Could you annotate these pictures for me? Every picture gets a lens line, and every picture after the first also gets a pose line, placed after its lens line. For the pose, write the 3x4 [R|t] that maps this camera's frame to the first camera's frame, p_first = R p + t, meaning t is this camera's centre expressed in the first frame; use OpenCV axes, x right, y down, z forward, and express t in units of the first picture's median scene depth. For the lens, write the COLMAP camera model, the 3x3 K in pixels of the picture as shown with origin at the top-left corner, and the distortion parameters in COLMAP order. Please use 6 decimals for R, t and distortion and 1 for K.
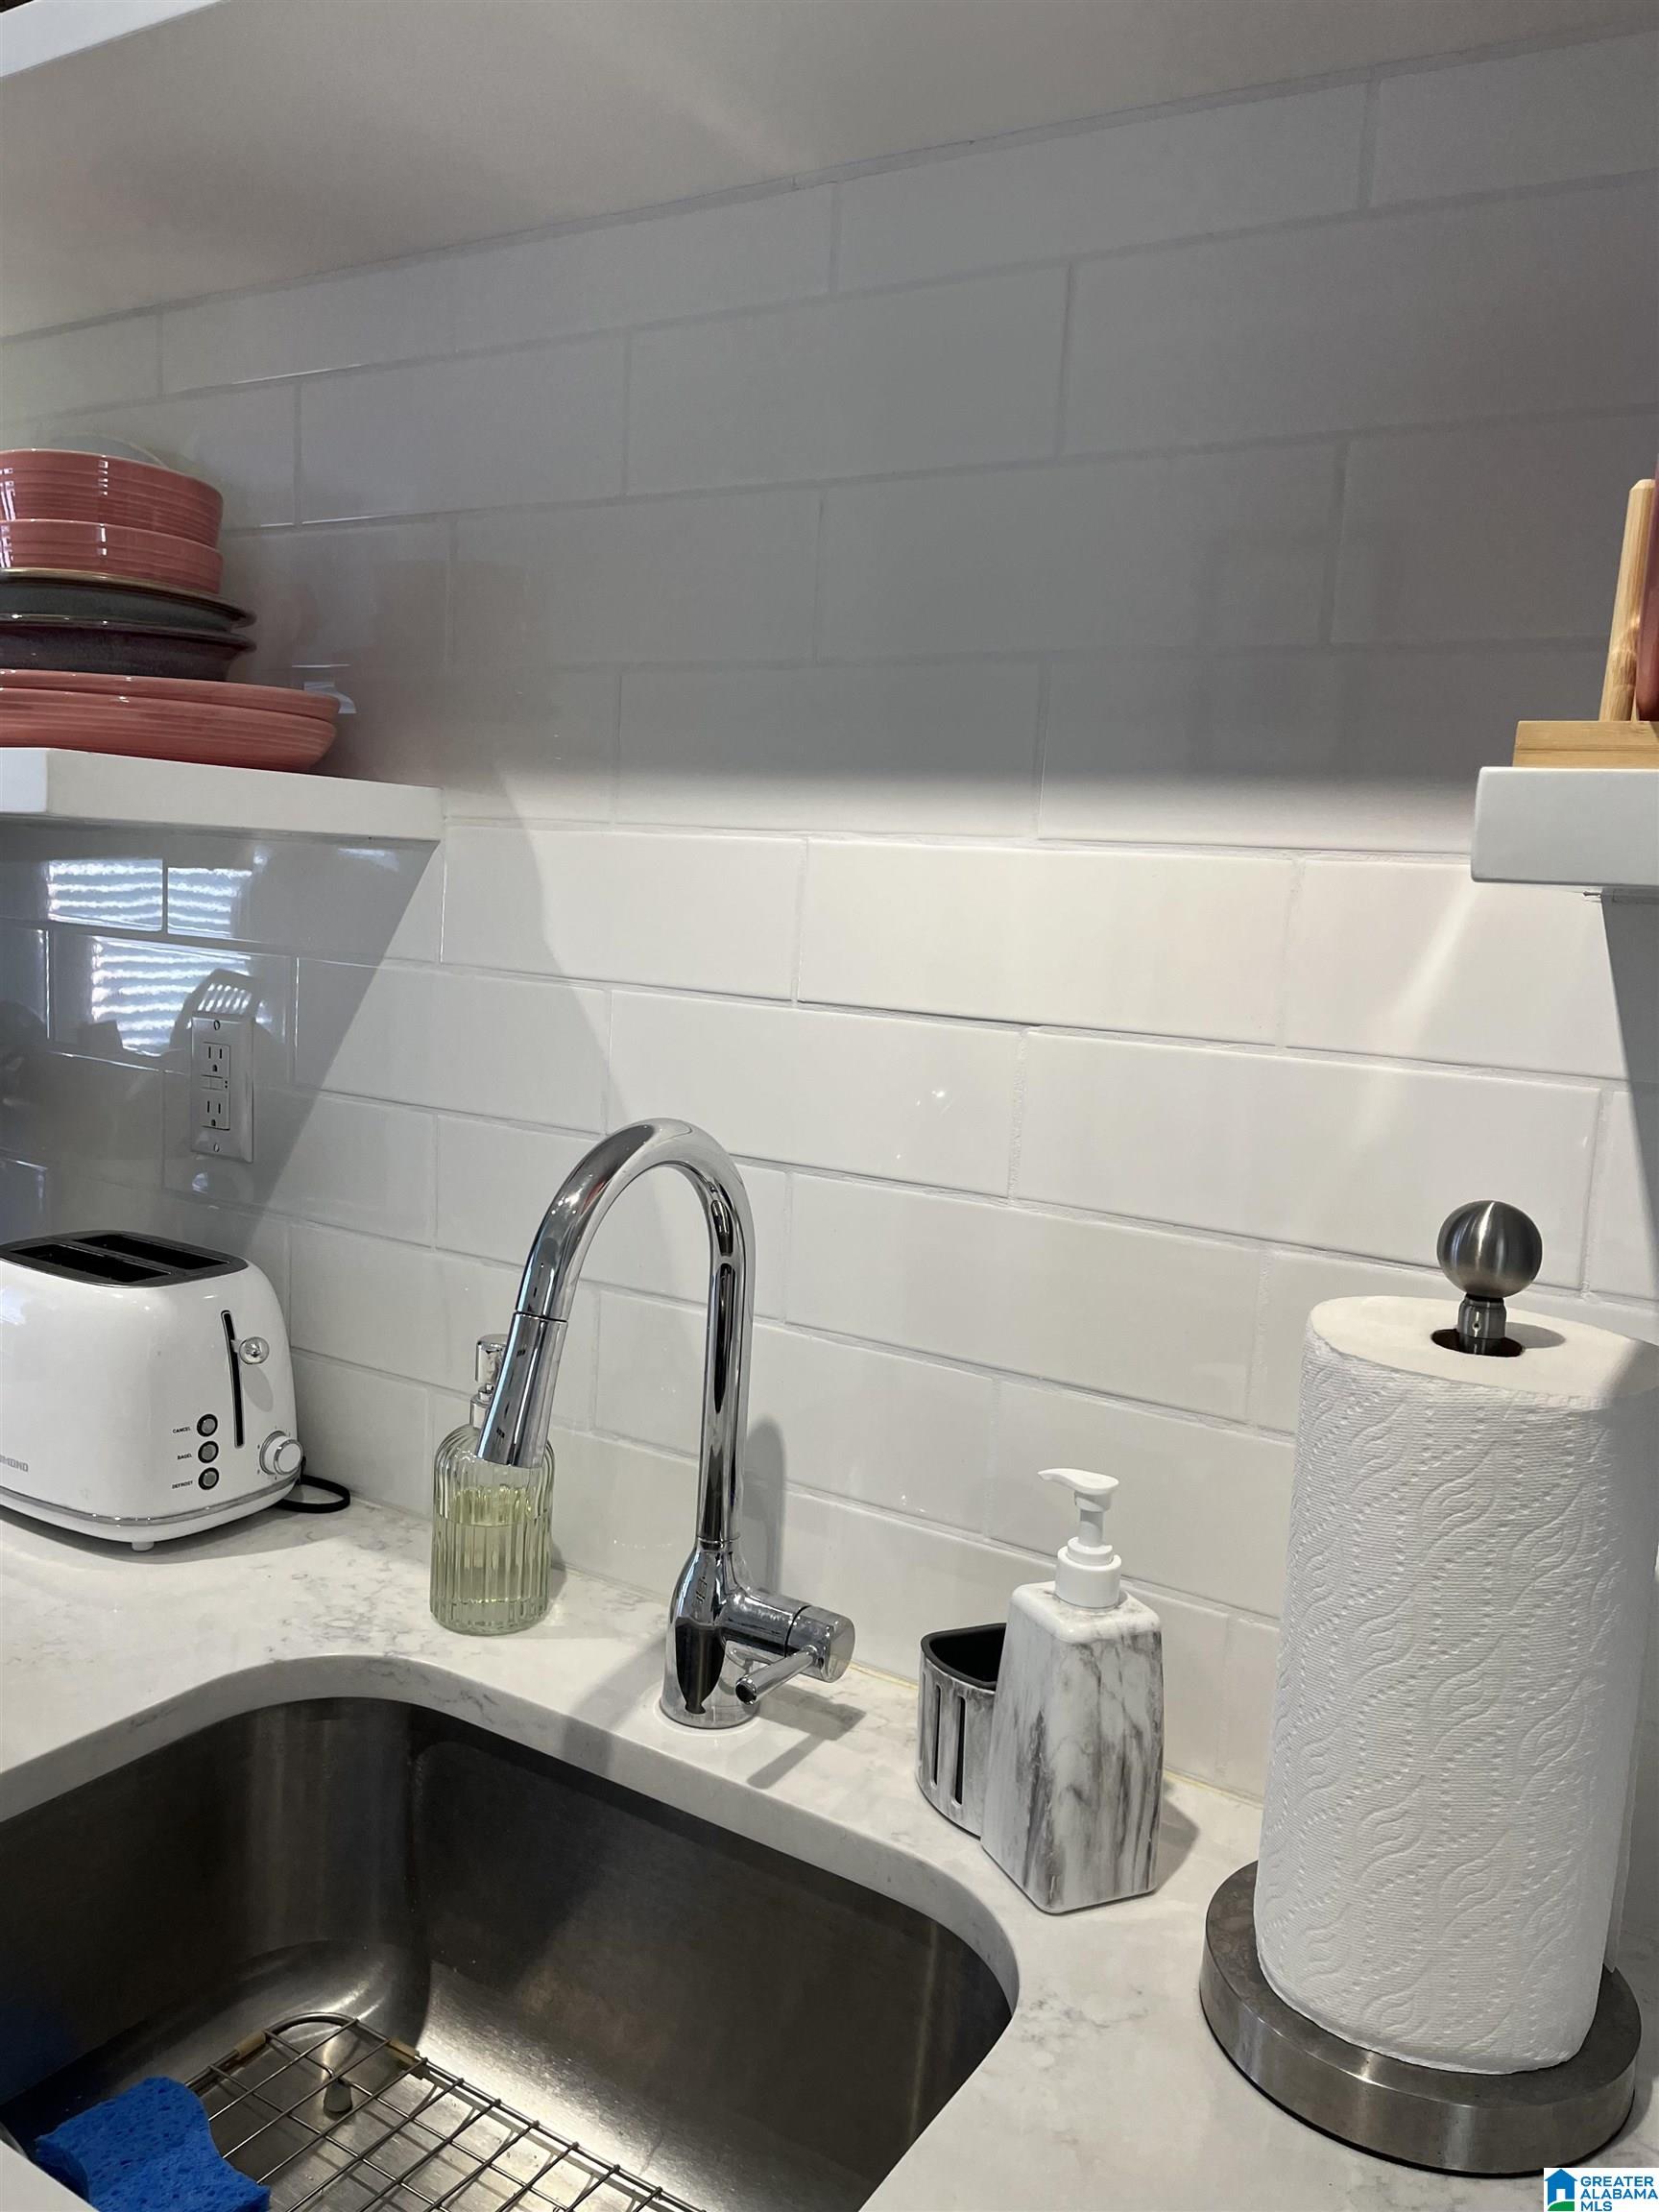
lens RADIAL K [[1650.3, 0, 842.0], [0, 1650.3, 1112.2], [0, 0, 1]] dist [0.074990, -0.100812]
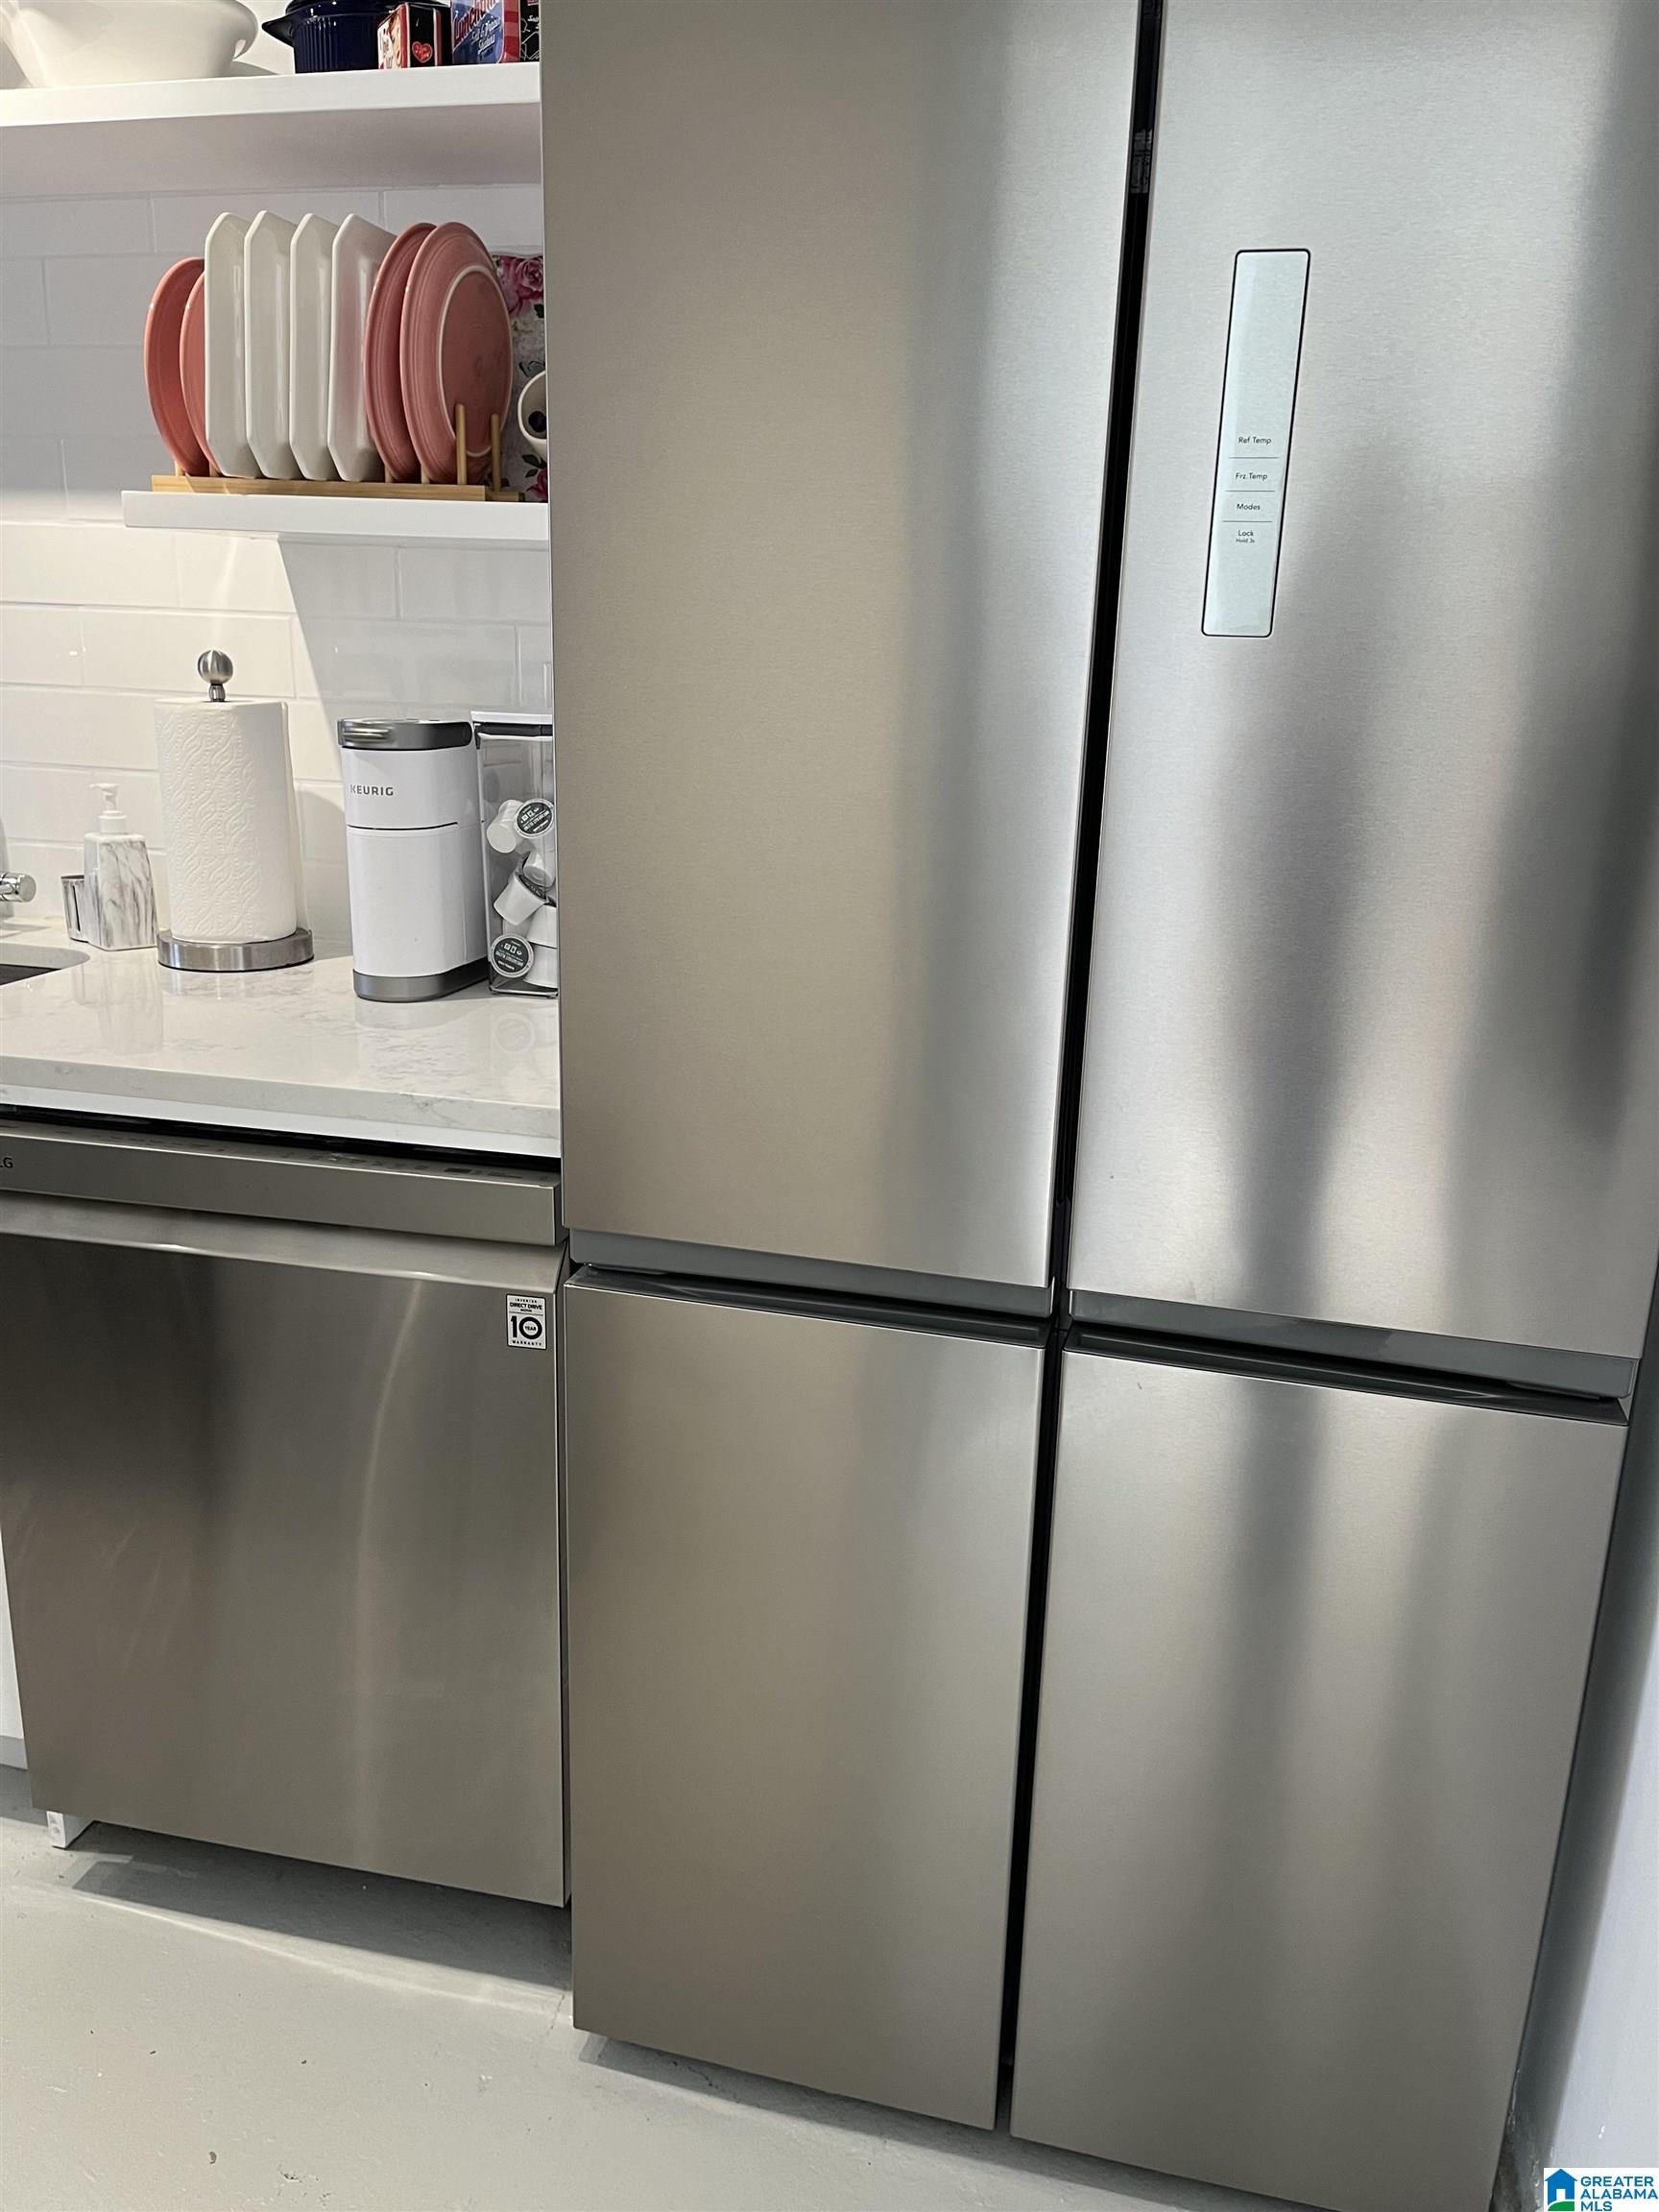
lens RADIAL K [[1650.3, 0, 842.0], [0, 1650.3, 1112.2], [0, 0, 1]] dist [0.074990, -0.100812]
pose [[0.951397, -0.108536, 0.288207, 0.432402], [0.060002, 0.983232, 0.172206, 0.346447], [-0.302065, -0.146543, 0.941957, -1.830533]]
